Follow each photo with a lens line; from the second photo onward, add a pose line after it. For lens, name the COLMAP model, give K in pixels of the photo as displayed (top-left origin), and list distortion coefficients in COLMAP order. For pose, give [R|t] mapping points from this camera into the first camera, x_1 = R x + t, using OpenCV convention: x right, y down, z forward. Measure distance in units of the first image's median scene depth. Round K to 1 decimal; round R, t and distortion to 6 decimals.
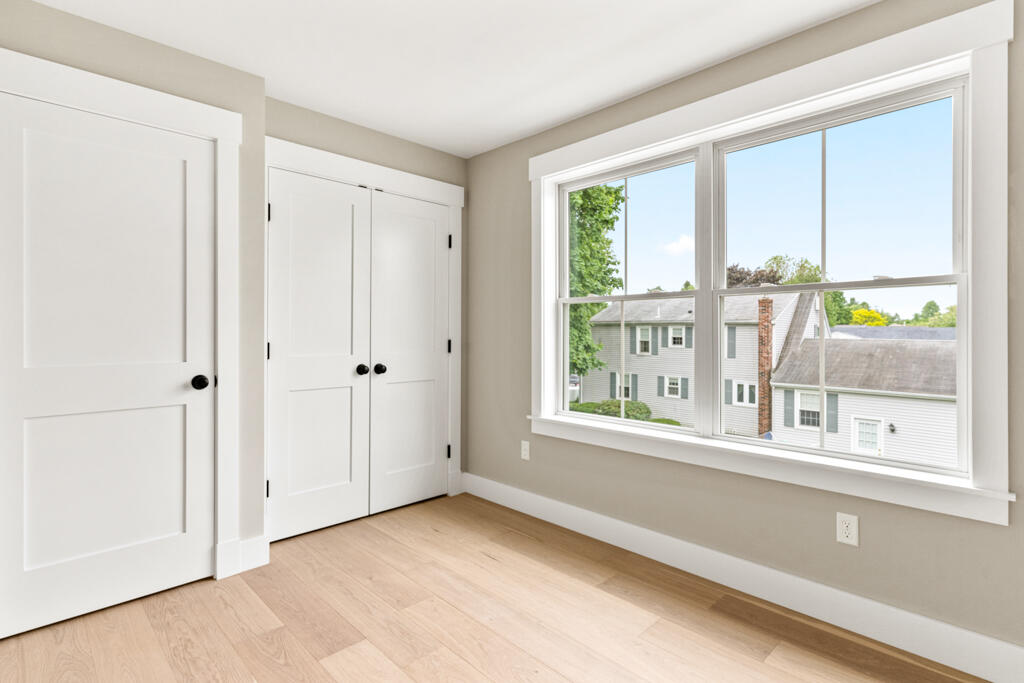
lens RADIAL K [[502.8, 0, 511.7], [0, 502.8, 336.5], [0, 0, 1]] dist [0.001748, 0.000272]
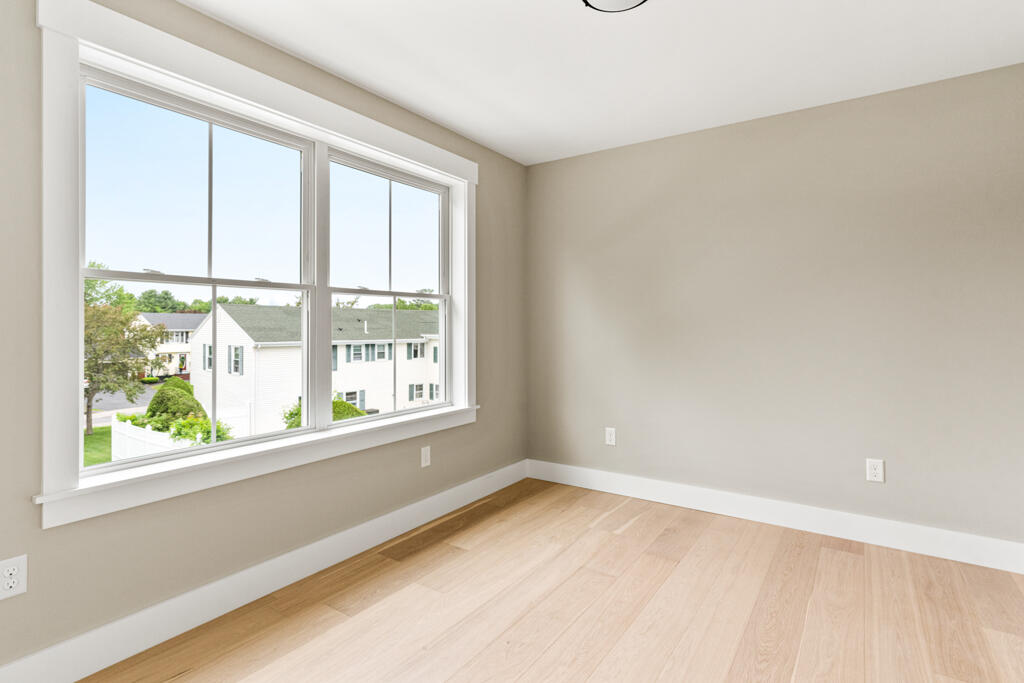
lens RADIAL K [[515.4, 0, 510.8], [0, 515.4, 321.1], [0, 0, 1]] dist [-0.001303, -0.000650]
pose [[-0.193515, 0.005452, 0.981082, -0.805136], [0.006658, 0.999969, -0.004244, -0.015032], [-0.981075, 0.005710, -0.193545, 0.930513]]
